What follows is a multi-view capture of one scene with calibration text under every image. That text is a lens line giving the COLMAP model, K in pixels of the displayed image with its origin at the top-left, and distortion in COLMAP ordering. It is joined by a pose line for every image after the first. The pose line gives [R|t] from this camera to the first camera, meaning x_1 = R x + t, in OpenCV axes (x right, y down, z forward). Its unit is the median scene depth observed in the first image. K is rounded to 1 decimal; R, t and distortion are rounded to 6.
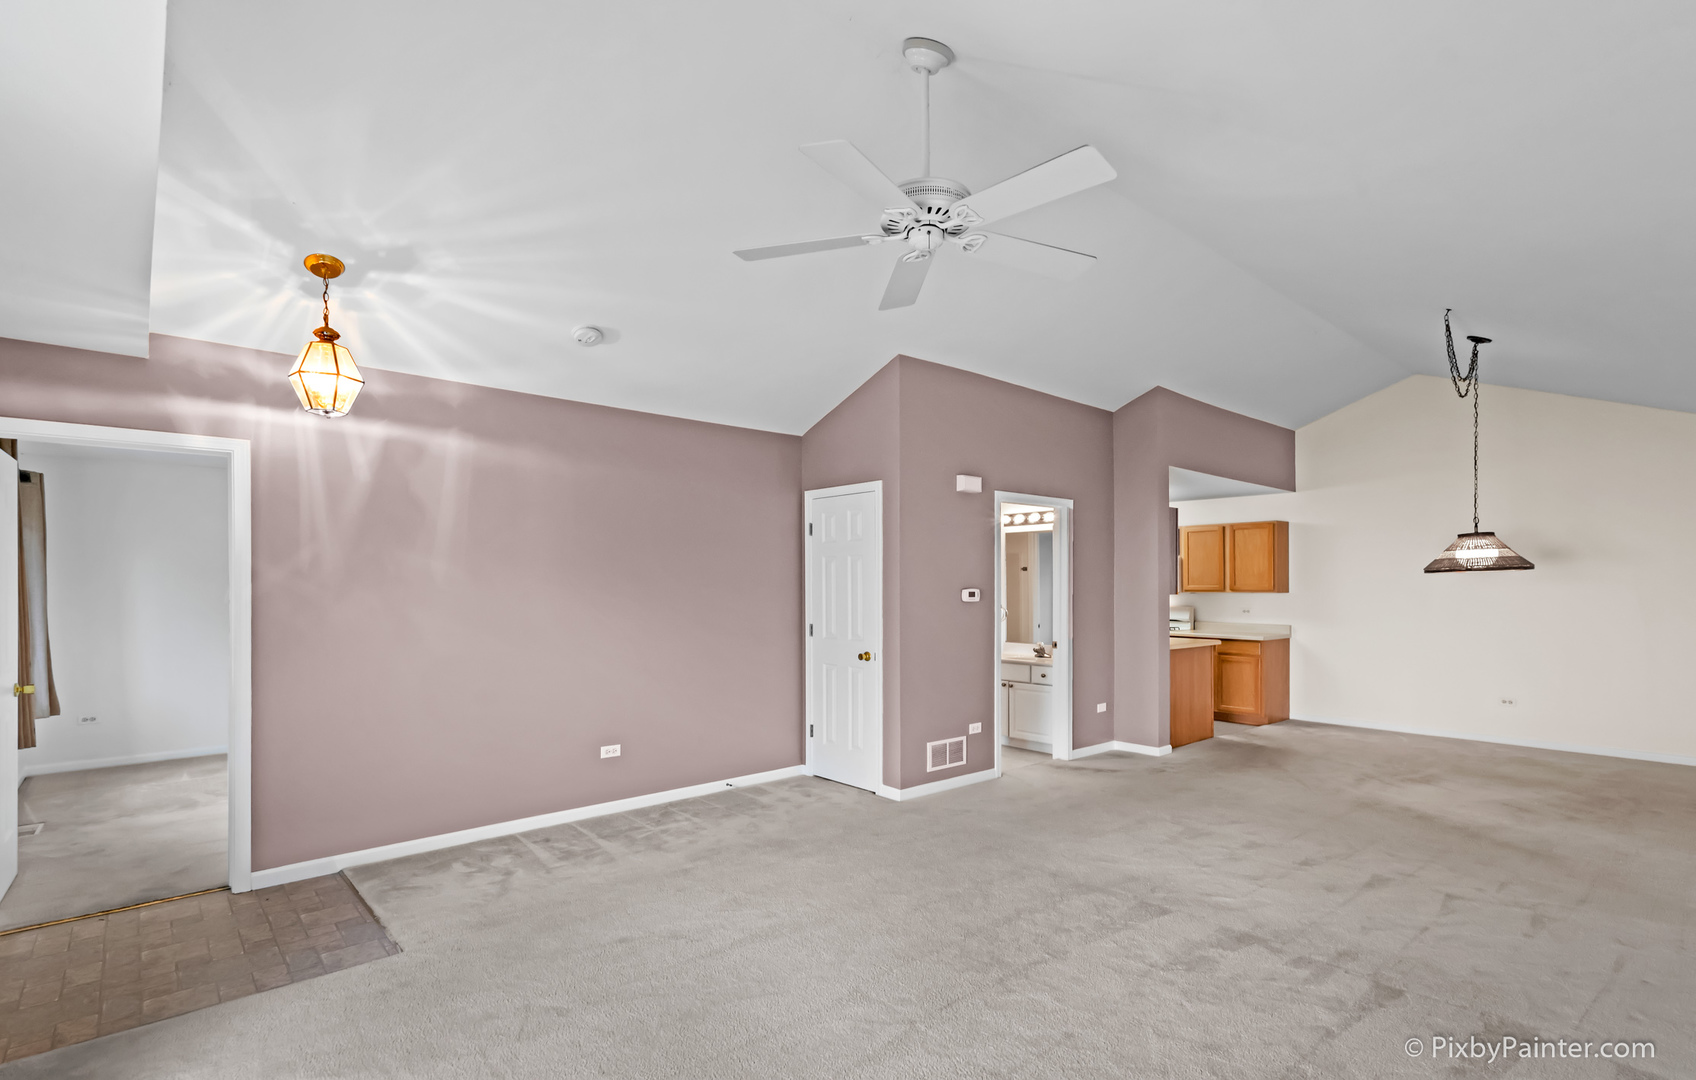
lens RADIAL K [[791.0, 0, 848.1], [0, 791.0, 588.5], [0, 0, 1]] dist [0.003524, 0.000273]
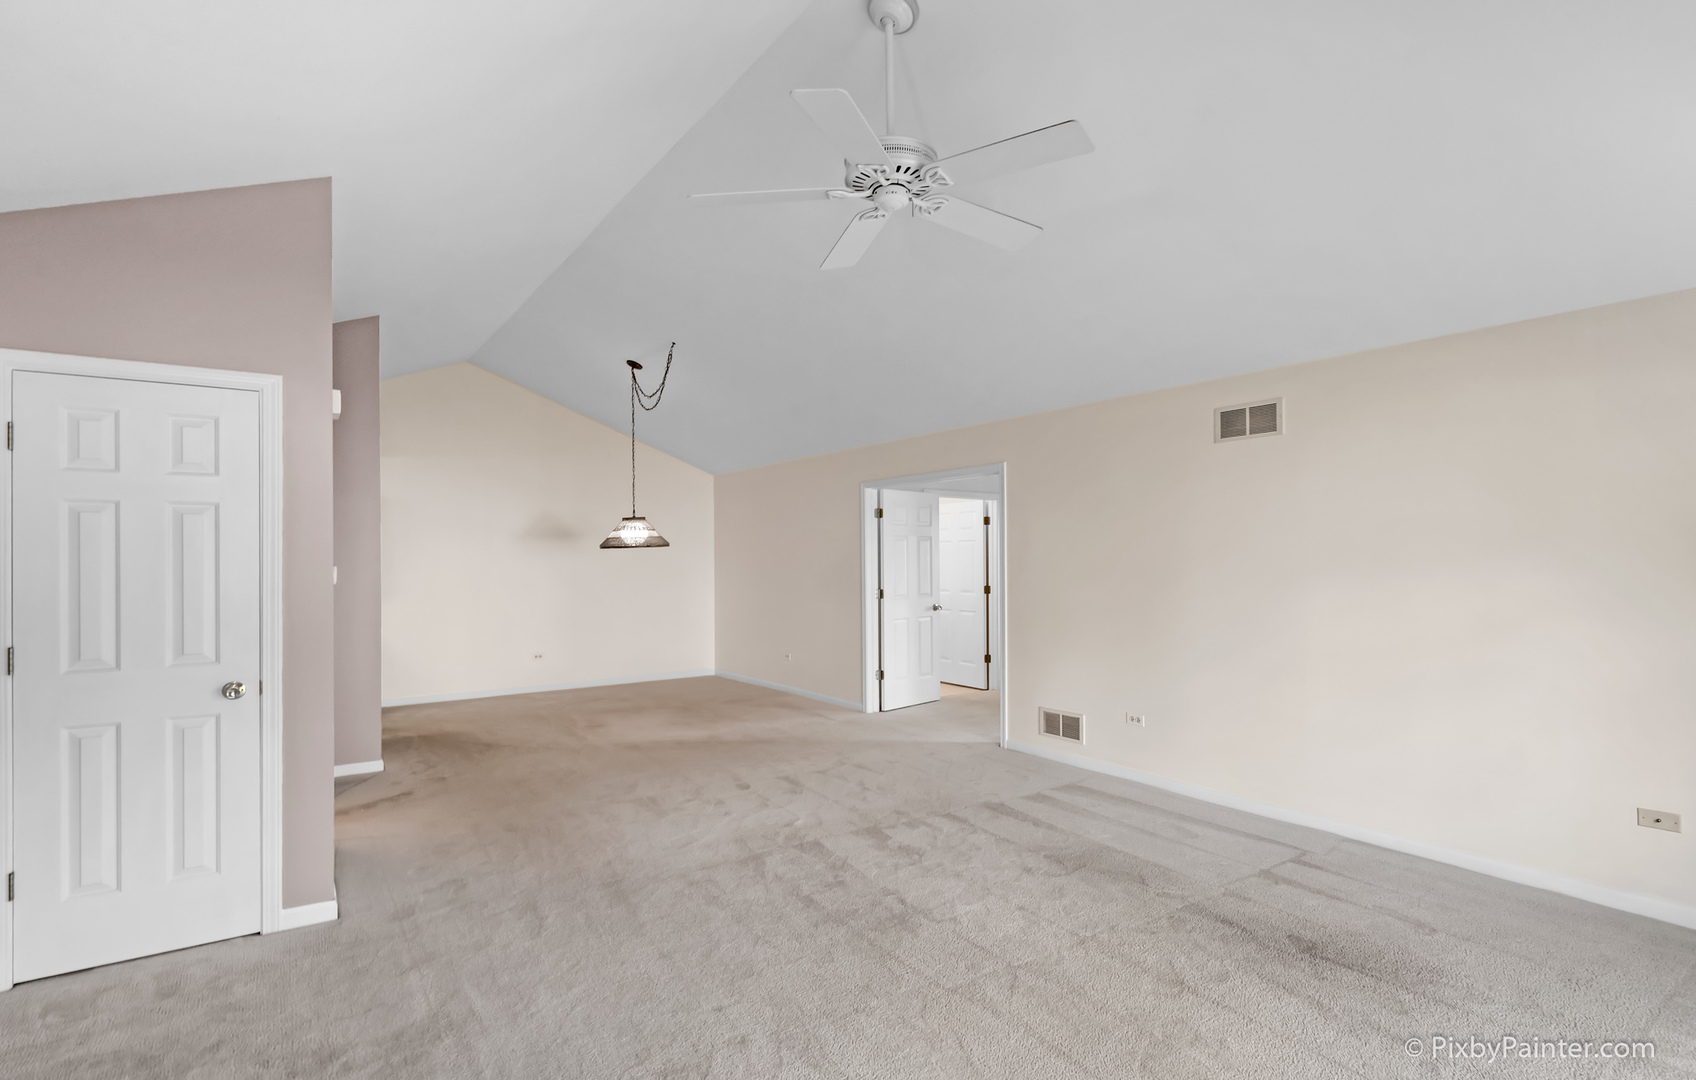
lens RADIAL K [[842.0, 0, 846.9], [0, 842.0, 566.5], [0, 0, 1]] dist [0.003468, 0.000335]
pose [[0.111917, -0.009355, 0.993674, -0.513475], [0.011366, 0.999902, 0.008134, 0.001235], [-0.993653, 0.010384, 0.112012, 0.528785]]
